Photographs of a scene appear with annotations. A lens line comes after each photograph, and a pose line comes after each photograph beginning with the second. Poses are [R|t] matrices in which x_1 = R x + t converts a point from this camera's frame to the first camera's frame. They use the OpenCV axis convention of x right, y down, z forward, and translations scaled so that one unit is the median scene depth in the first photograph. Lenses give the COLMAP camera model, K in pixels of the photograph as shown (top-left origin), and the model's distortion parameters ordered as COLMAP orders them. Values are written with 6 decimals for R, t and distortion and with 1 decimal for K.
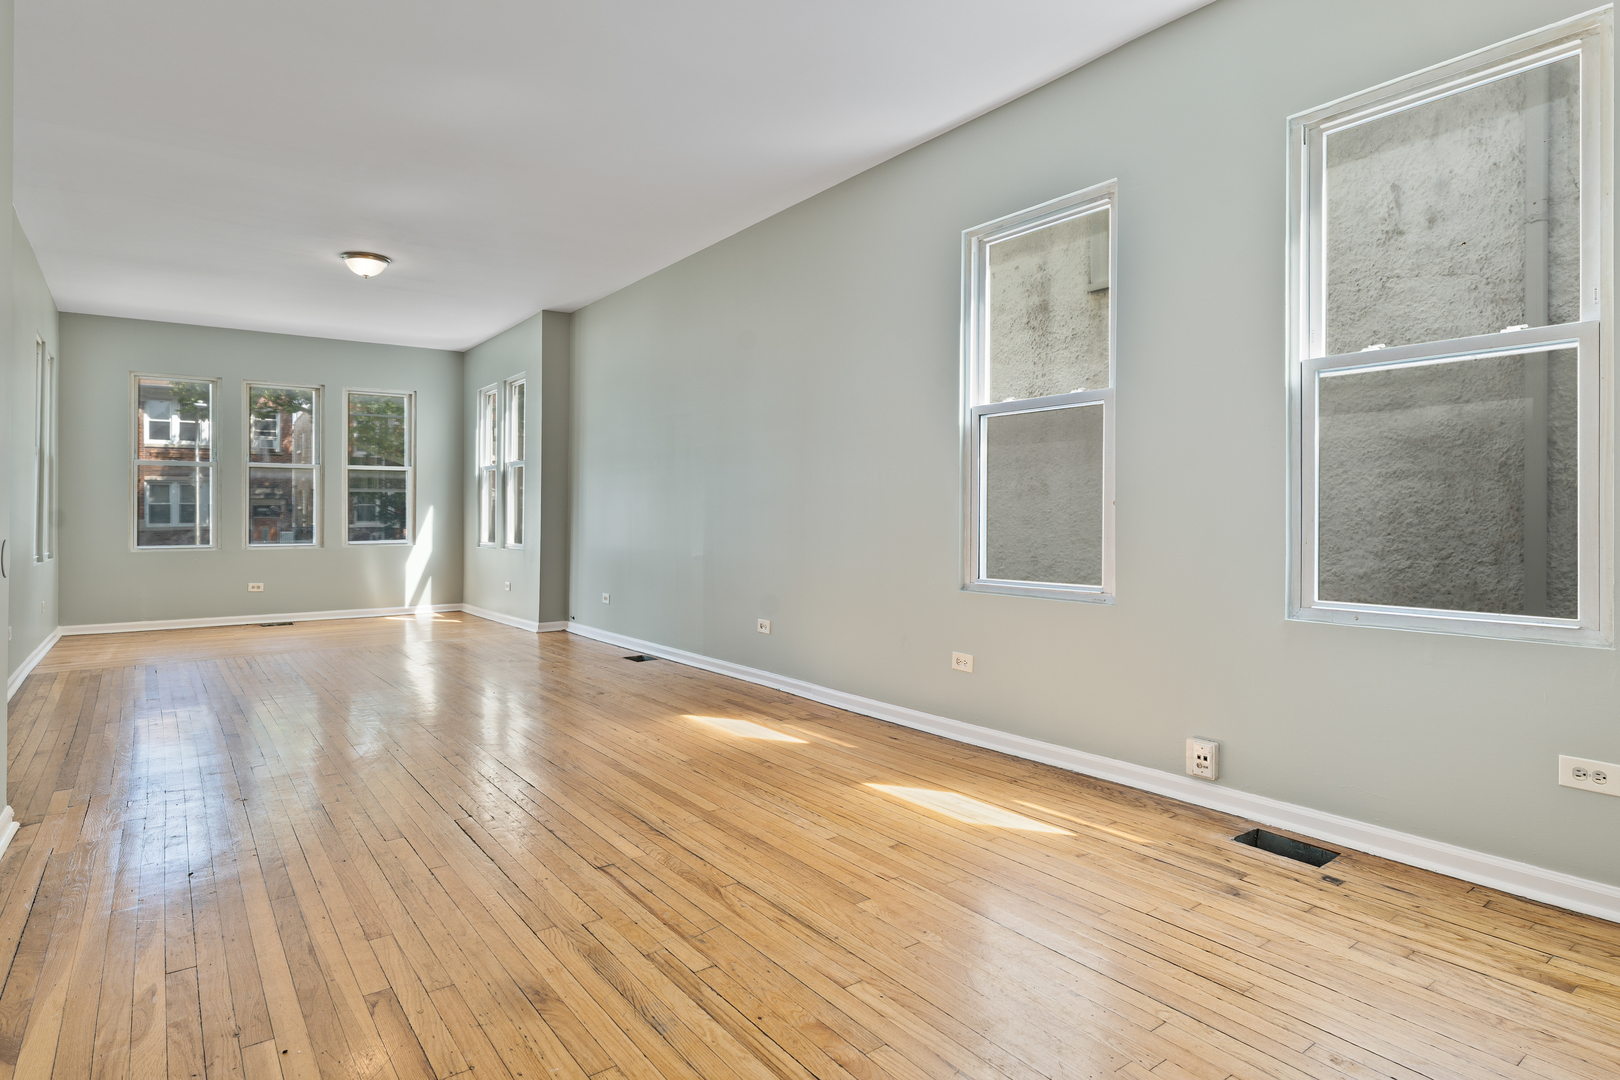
lens RADIAL K [[883.7, 0, 807.2], [0, 883.7, 521.3], [0, 0, 1]] dist [-0.001278, 0.000214]
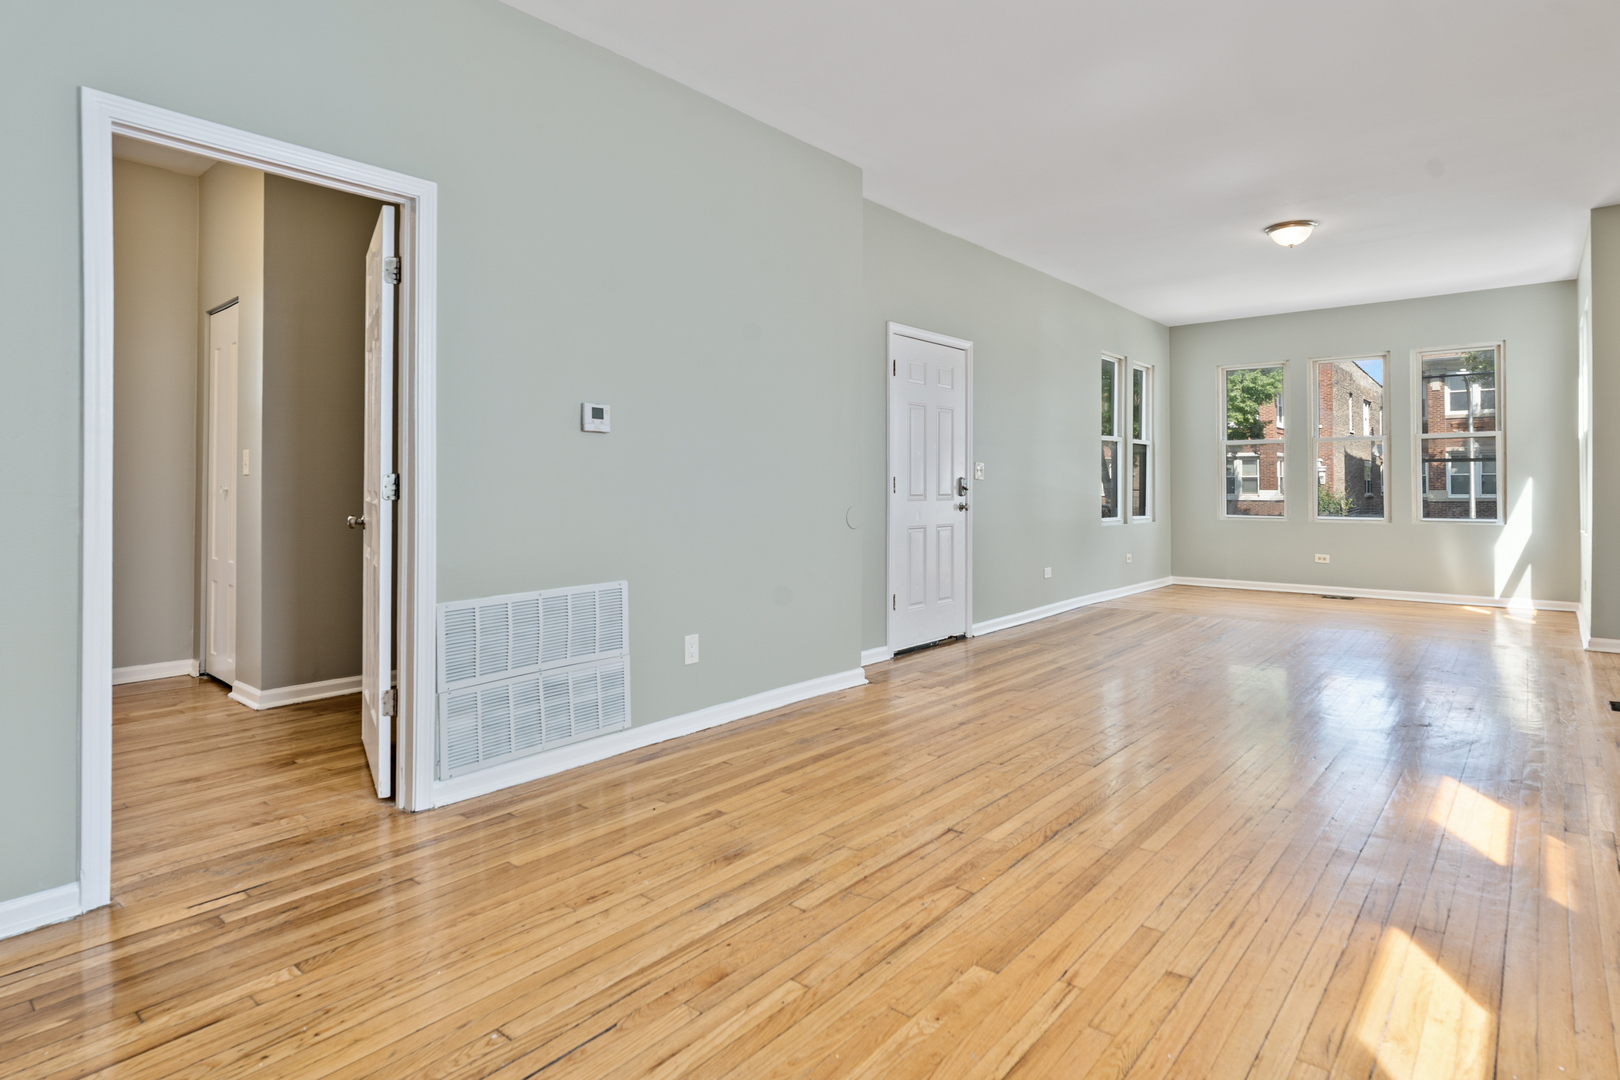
lens RADIAL K [[882.5, 0, 805.8], [0, 882.5, 480.9], [0, 0, 1]] dist [-0.003201, -0.000126]
pose [[0.232952, -0.003381, -0.972482, 0.665909], [-0.008046, 0.999953, -0.005404, -0.014832], [0.972455, 0.009083, 0.232913, 0.518643]]
